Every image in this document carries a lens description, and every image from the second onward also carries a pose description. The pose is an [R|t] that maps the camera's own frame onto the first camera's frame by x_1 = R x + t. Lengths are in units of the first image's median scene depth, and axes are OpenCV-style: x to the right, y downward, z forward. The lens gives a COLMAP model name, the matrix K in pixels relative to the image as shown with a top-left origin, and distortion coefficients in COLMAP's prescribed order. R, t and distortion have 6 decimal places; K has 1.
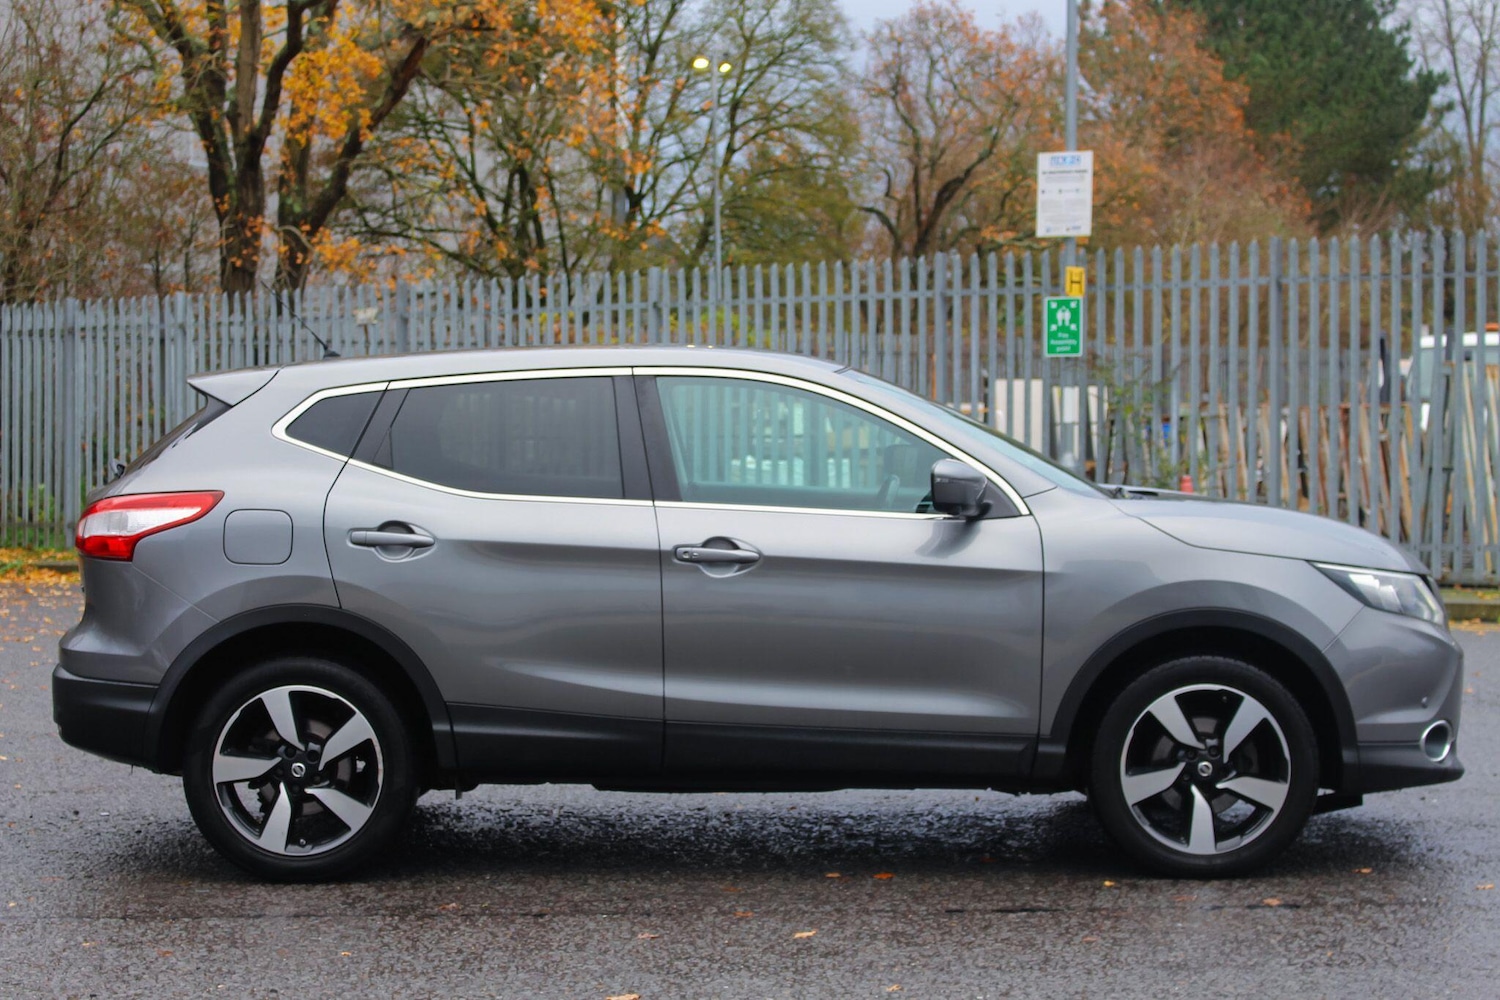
lens RADIAL K [[3075.0, 0, 748.4], [0, 3075.0, 499.7], [0, 0, 1]] dist [-0.018737, 0.000000]
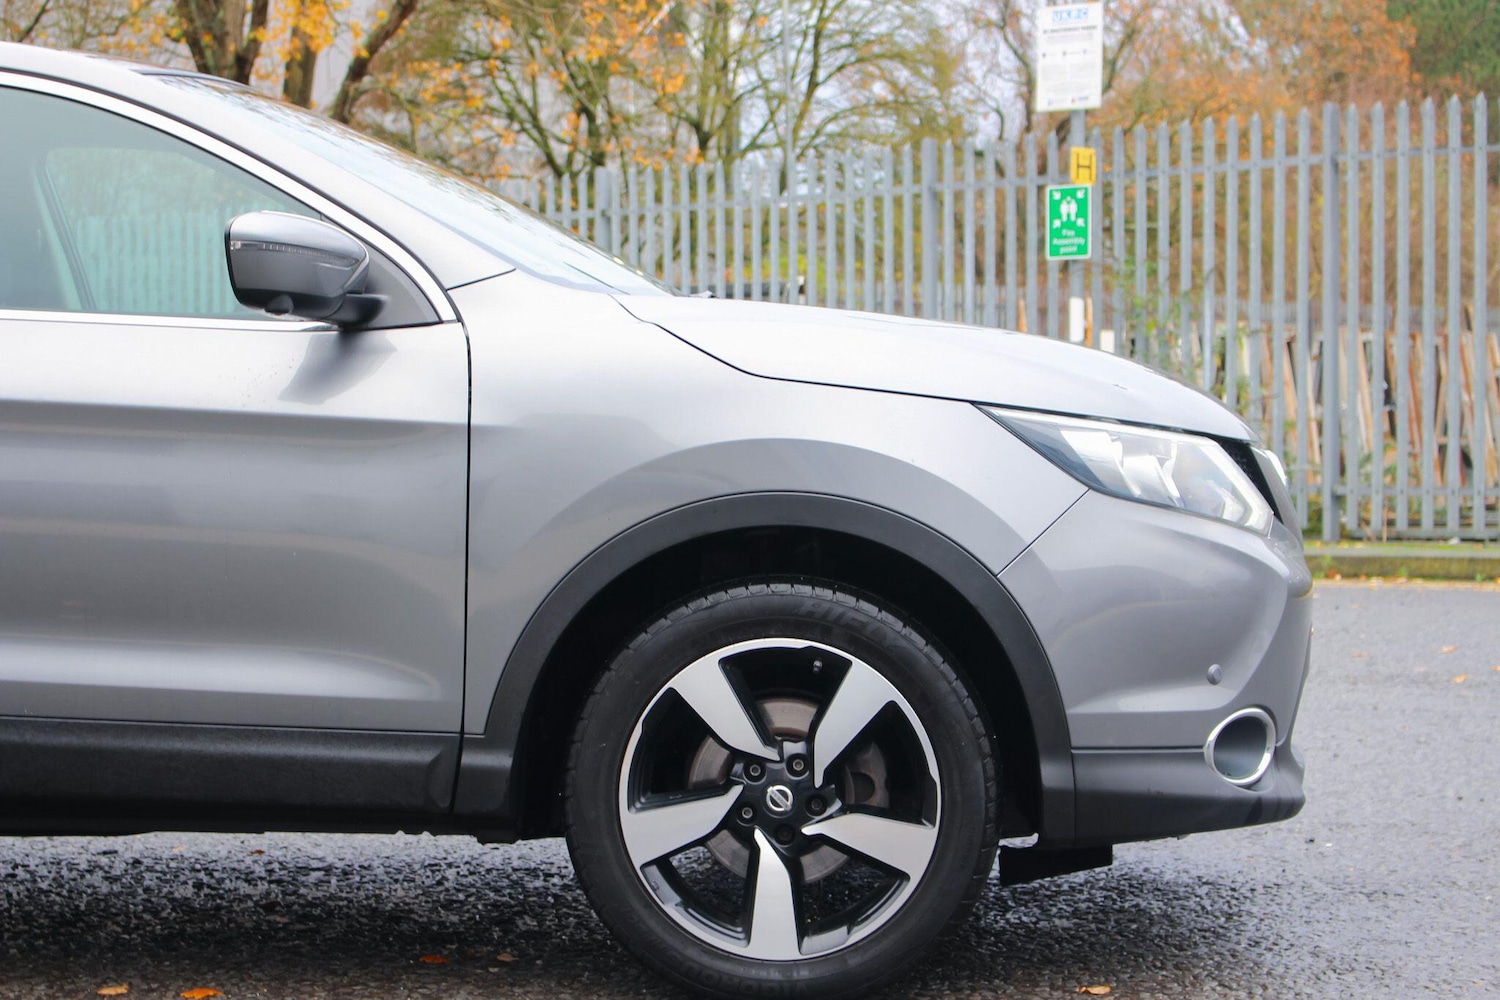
lens RADIAL K [[3075.0, 0, 752.2], [0, 3075.0, 493.1], [0, 0, 1]] dist [-0.018737, 0.000000]
pose [[0.997747, -0.003596, -0.066999, 0.172989], [0.003571, 0.999994, -0.000488, 0.034215], [0.067000, 0.000248, 0.997753, 0.456226]]
